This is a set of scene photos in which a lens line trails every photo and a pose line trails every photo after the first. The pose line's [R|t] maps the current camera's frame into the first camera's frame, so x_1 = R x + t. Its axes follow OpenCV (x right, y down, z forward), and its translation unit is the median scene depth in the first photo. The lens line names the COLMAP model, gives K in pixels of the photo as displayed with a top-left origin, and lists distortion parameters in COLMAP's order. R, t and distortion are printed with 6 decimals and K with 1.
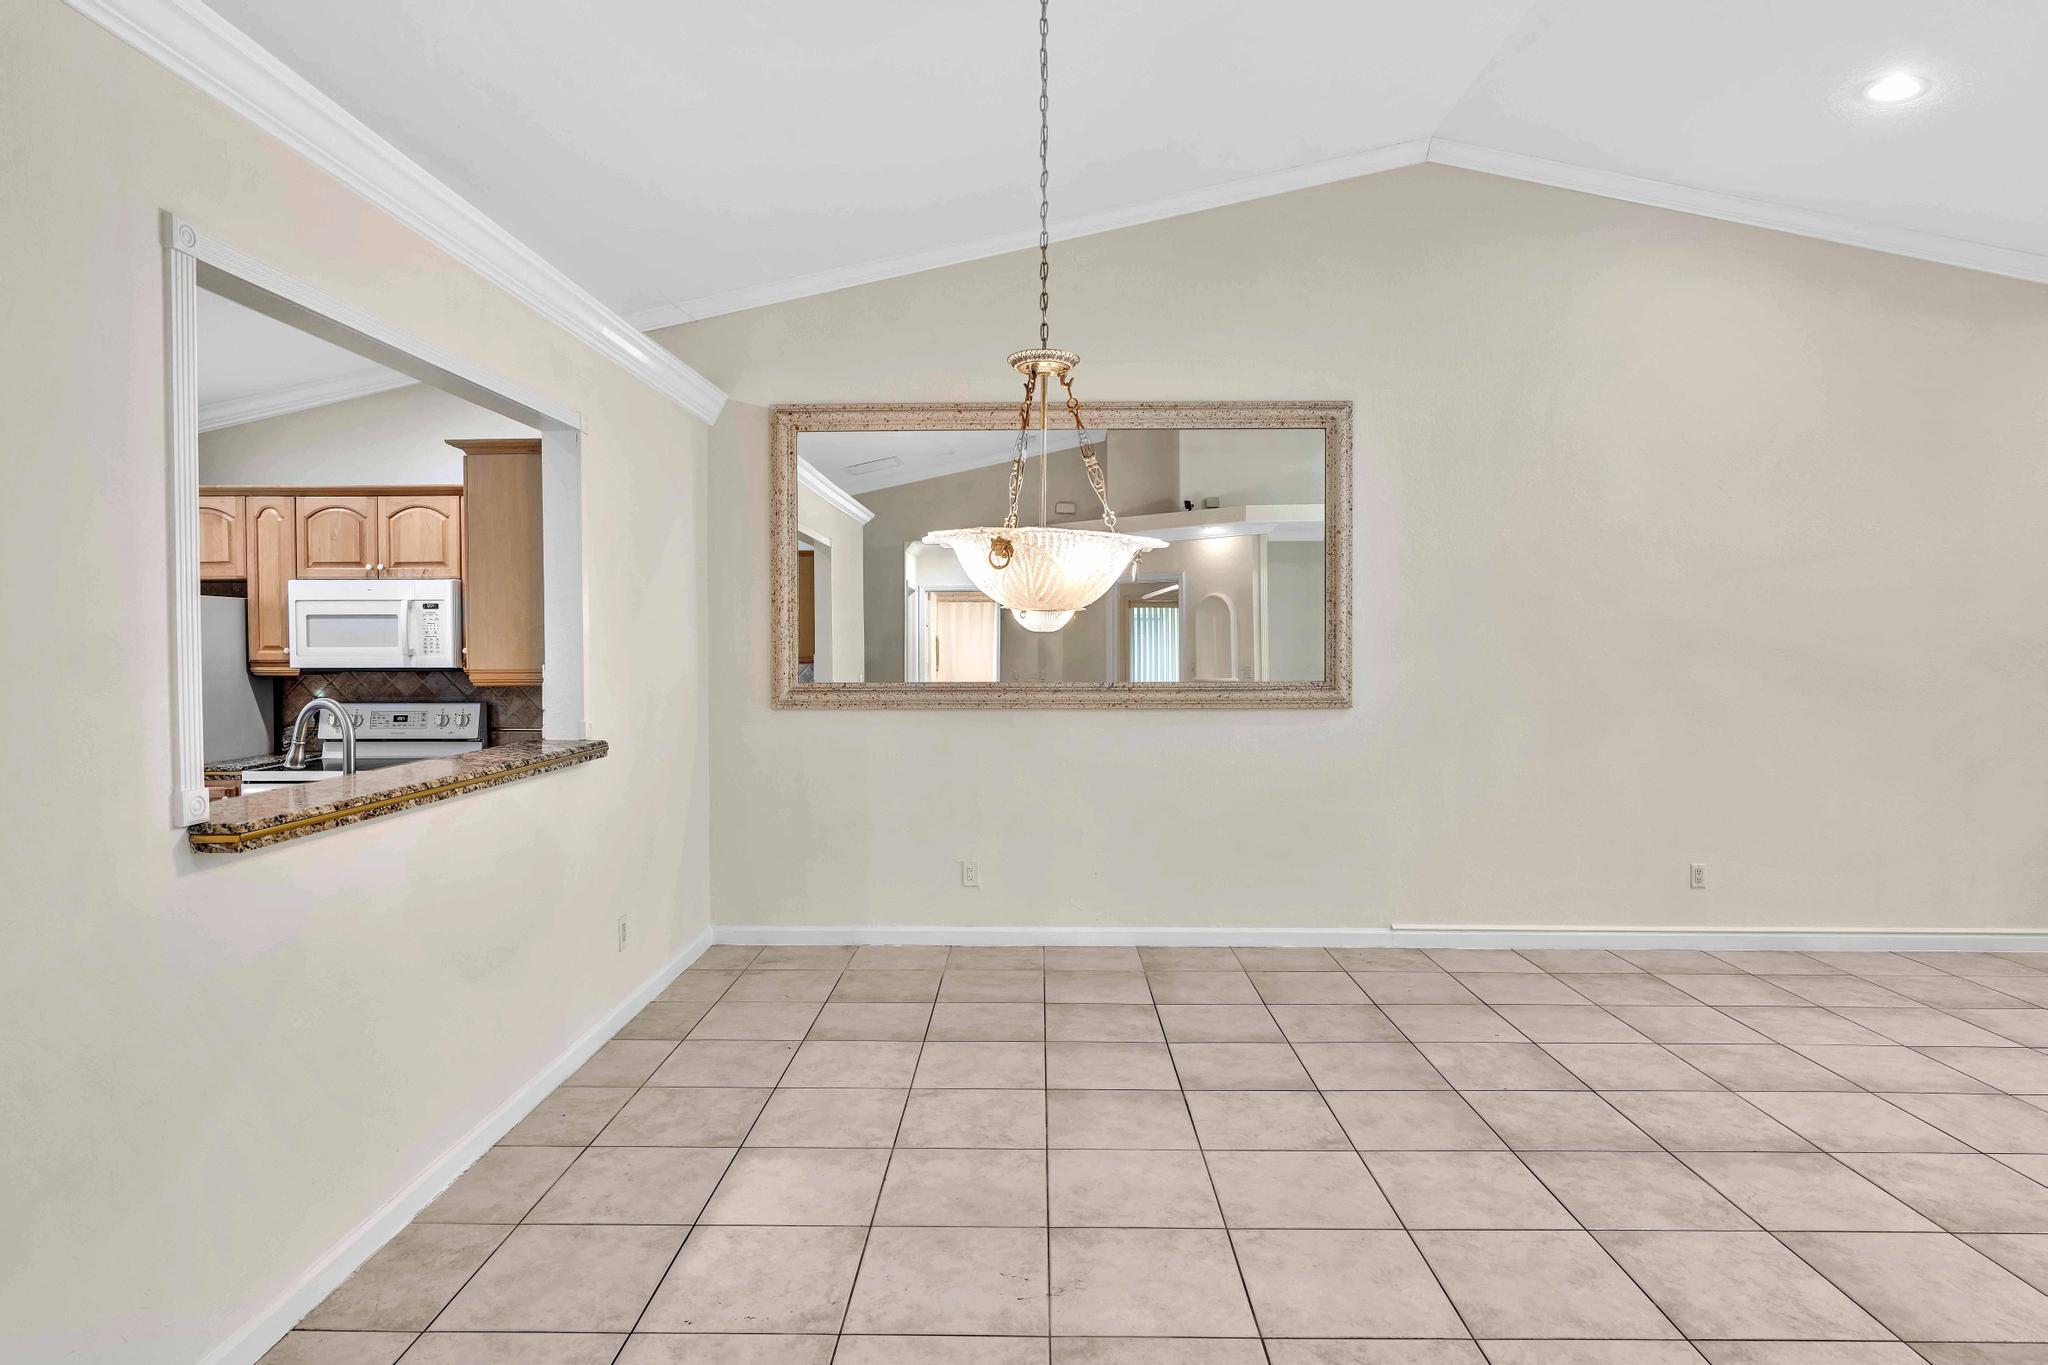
lens RADIAL K [[1115.8, 0, 1018.7], [0, 1115.8, 639.7], [0, 0, 1]] dist [-0.007817, 0.001831]
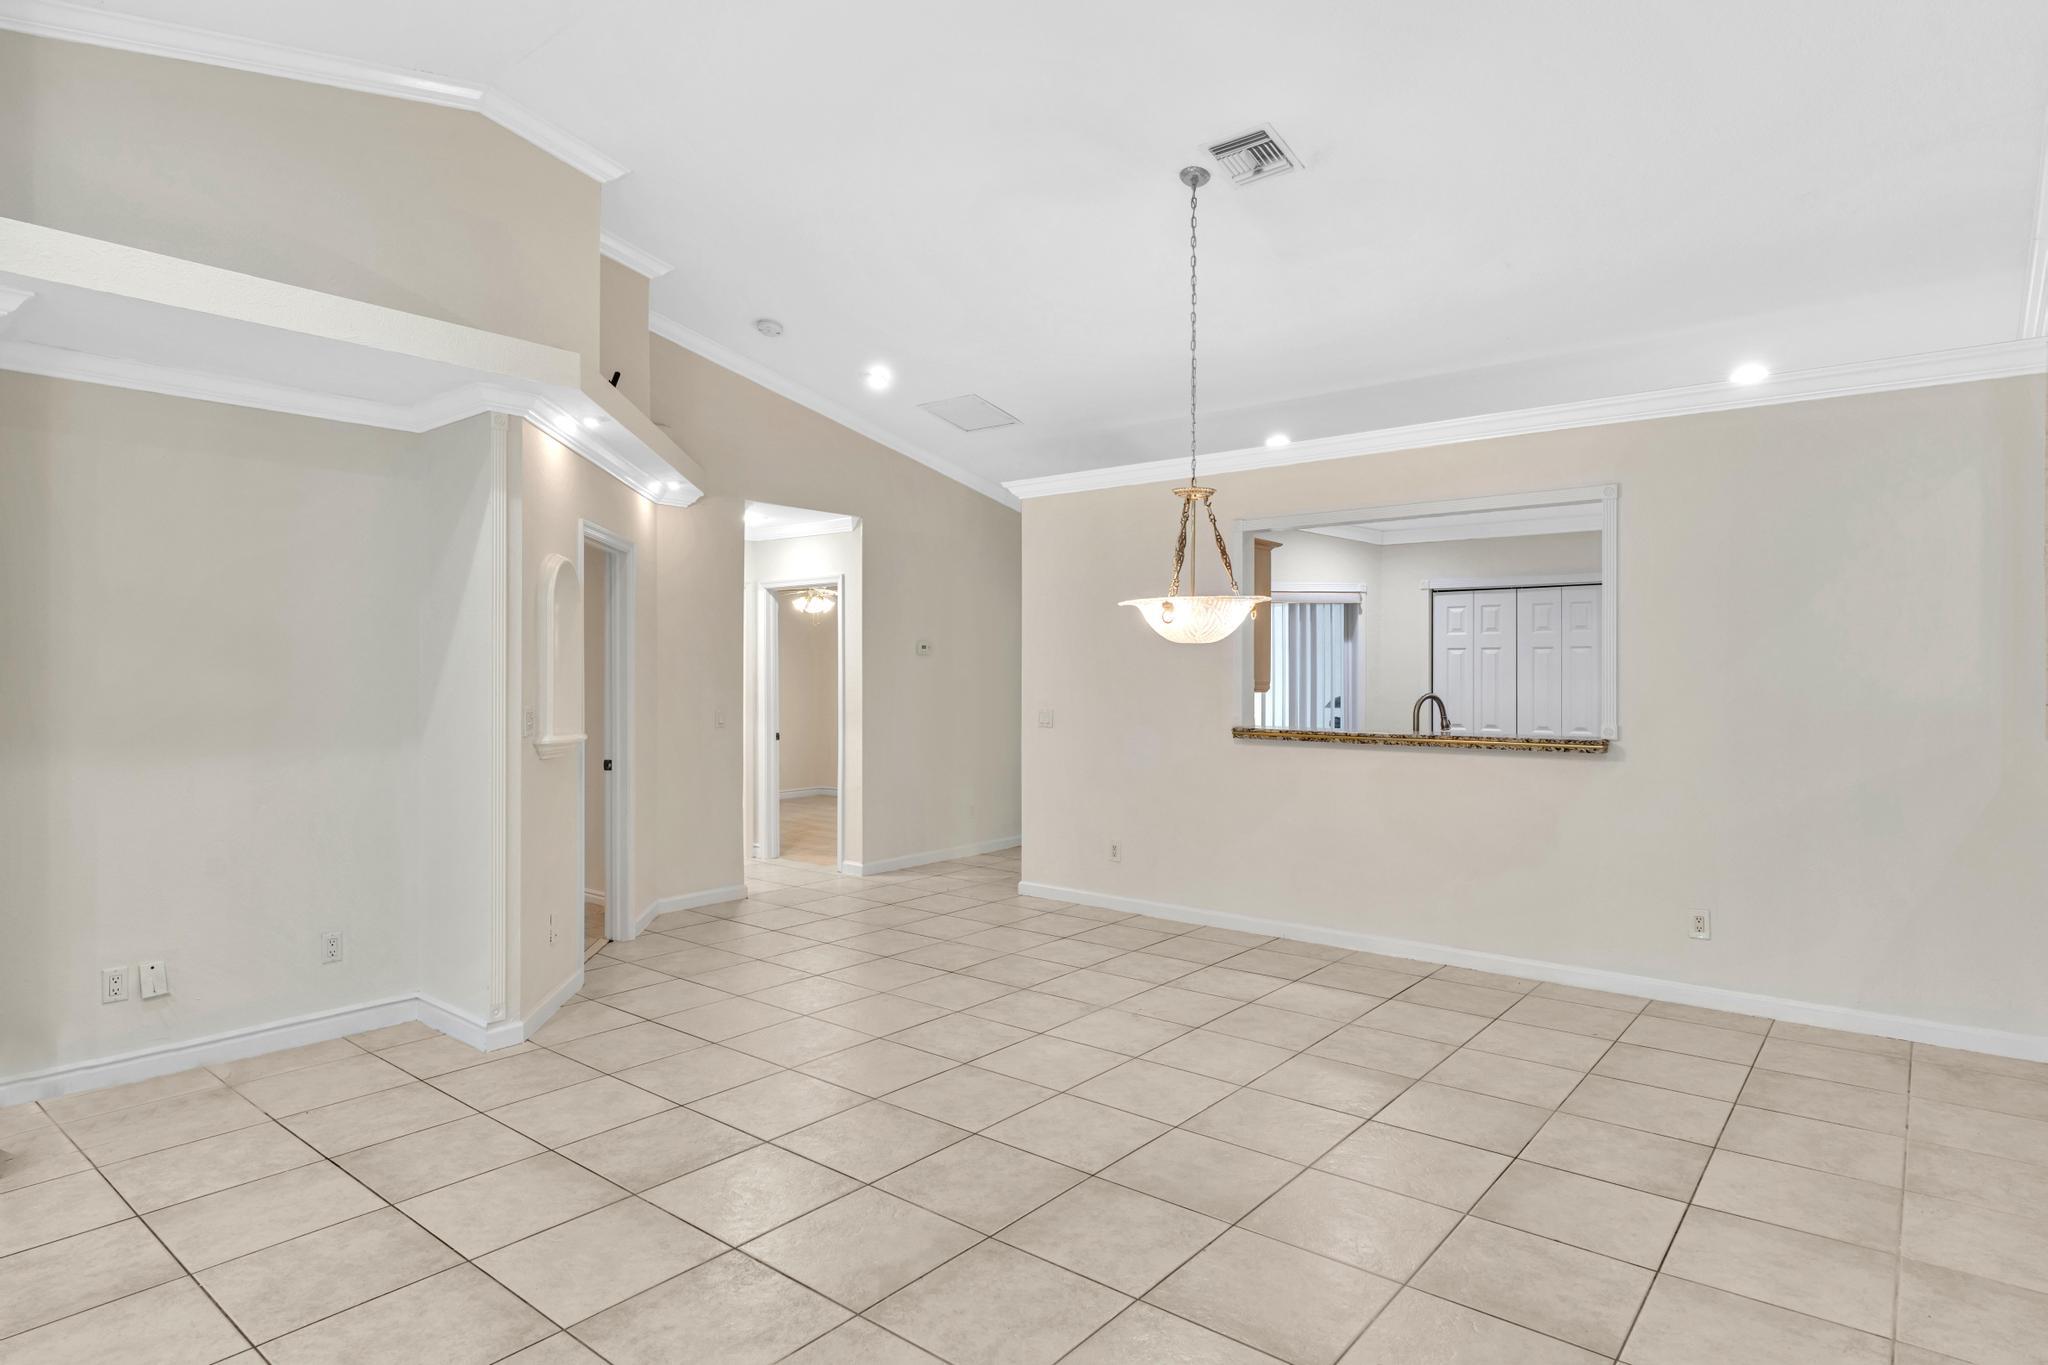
lens RADIAL K [[1115.8, 0, 1031.4], [0, 1115.8, 693.3], [0, 0, 1]] dist [-0.007817, 0.001831]
pose [[-0.602347, 0.015464, -0.798085, 1.131063], [0.001754, 0.999836, 0.018049, 0.016071], [0.798233, 0.009472, -0.602275, 1.394146]]
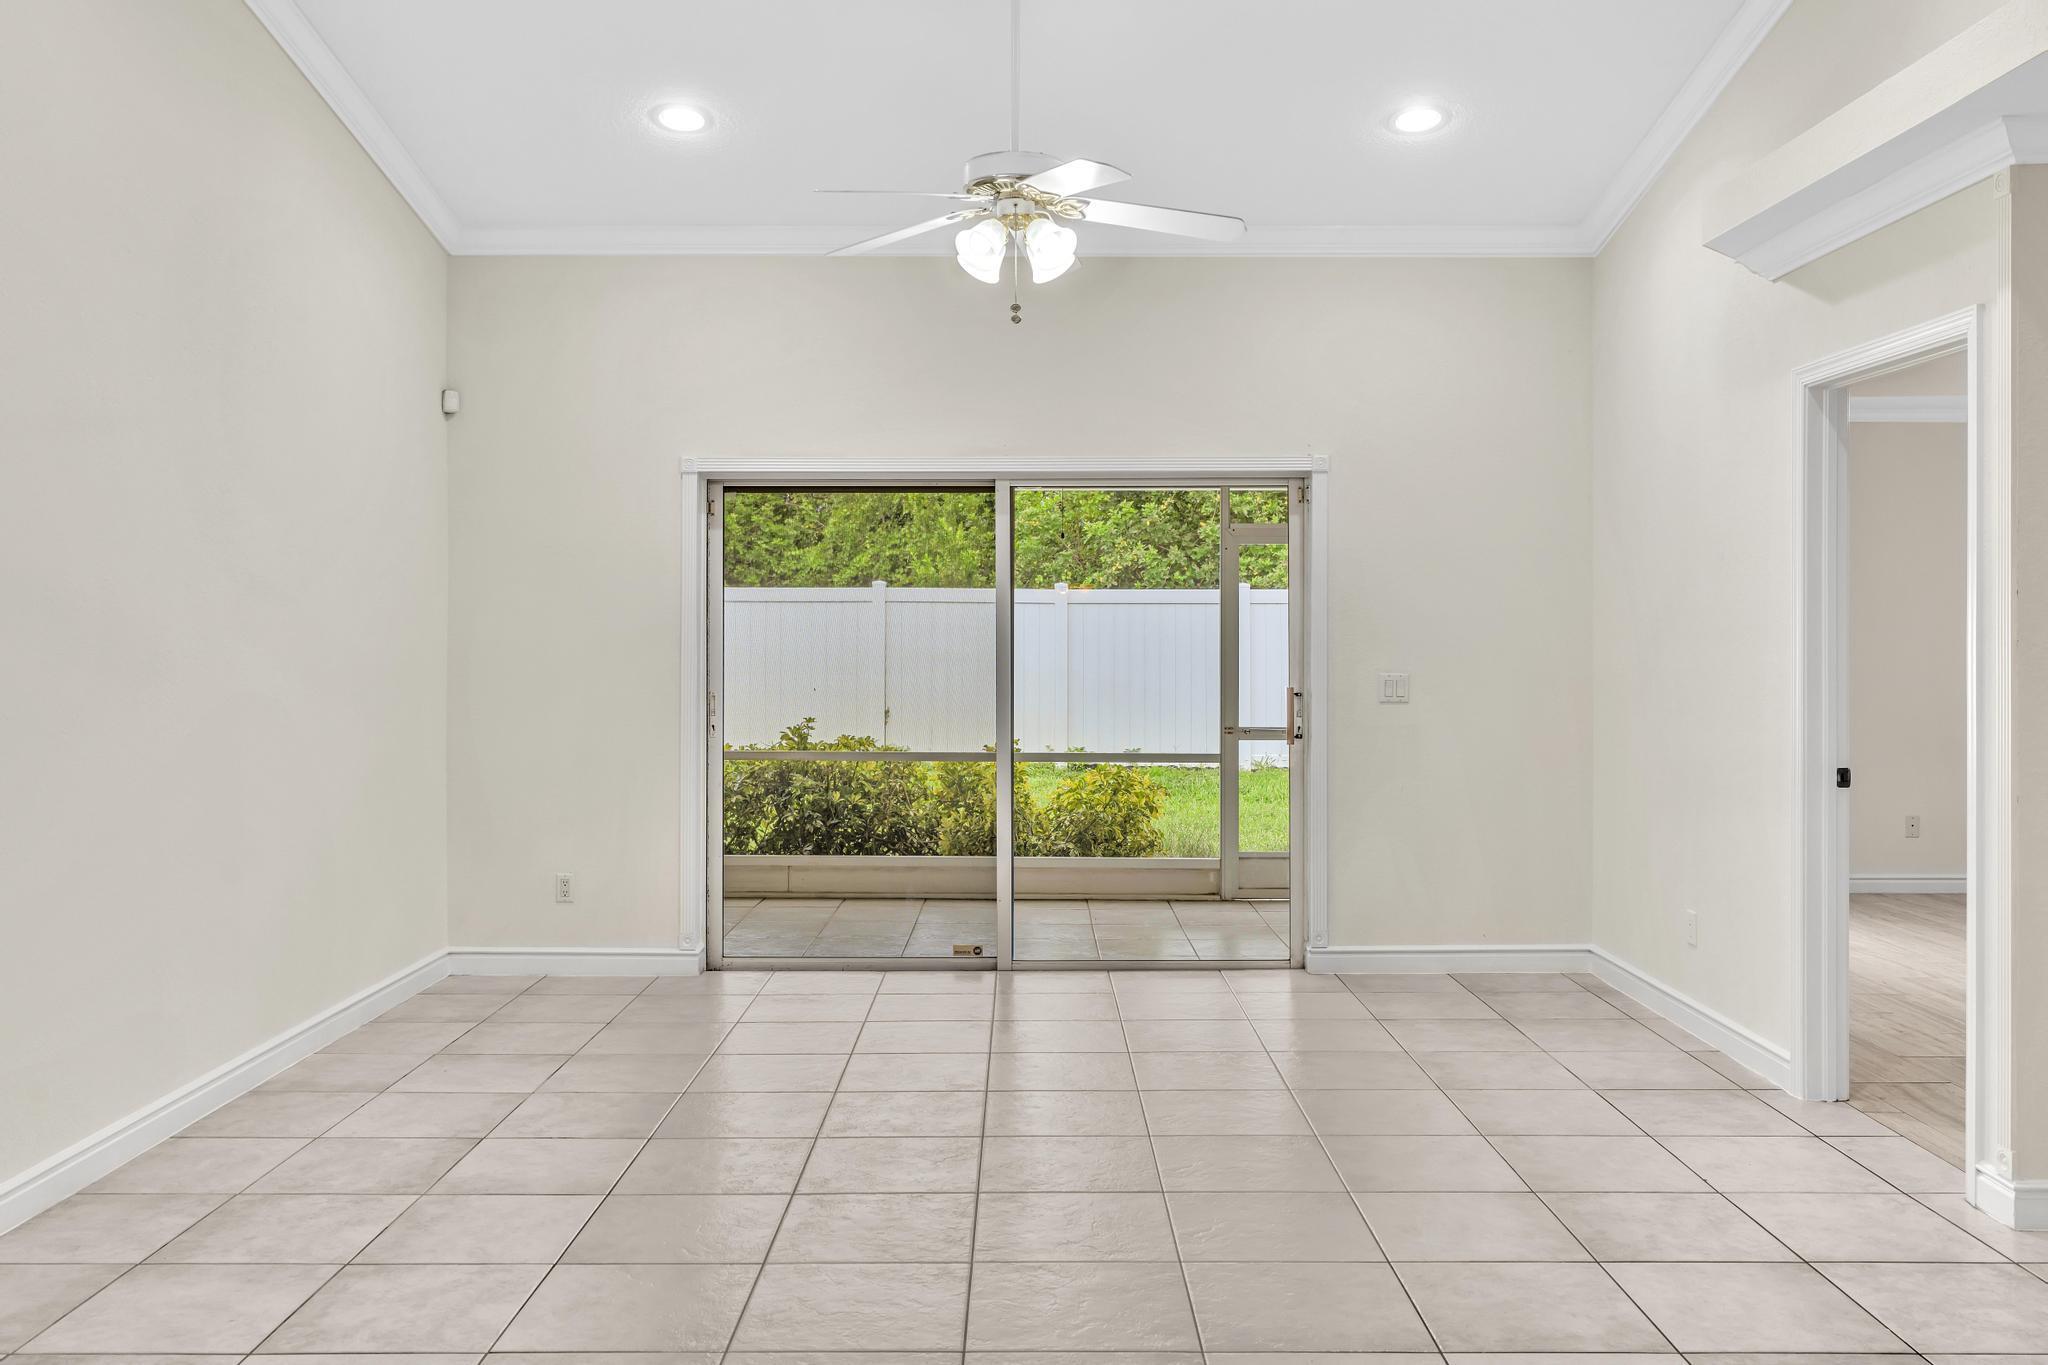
lens RADIAL K [[1676.3, 0, 1012.4], [0, 1676.3, 625.0], [0, 0, 1]] dist [-0.002983, 0.007972]
pose [[-0.019483, 0.004616, 0.999800, -0.102433], [-0.003688, 0.999982, -0.004689, 0.037459], [-0.999803, -0.003779, -0.019466, 0.885615]]
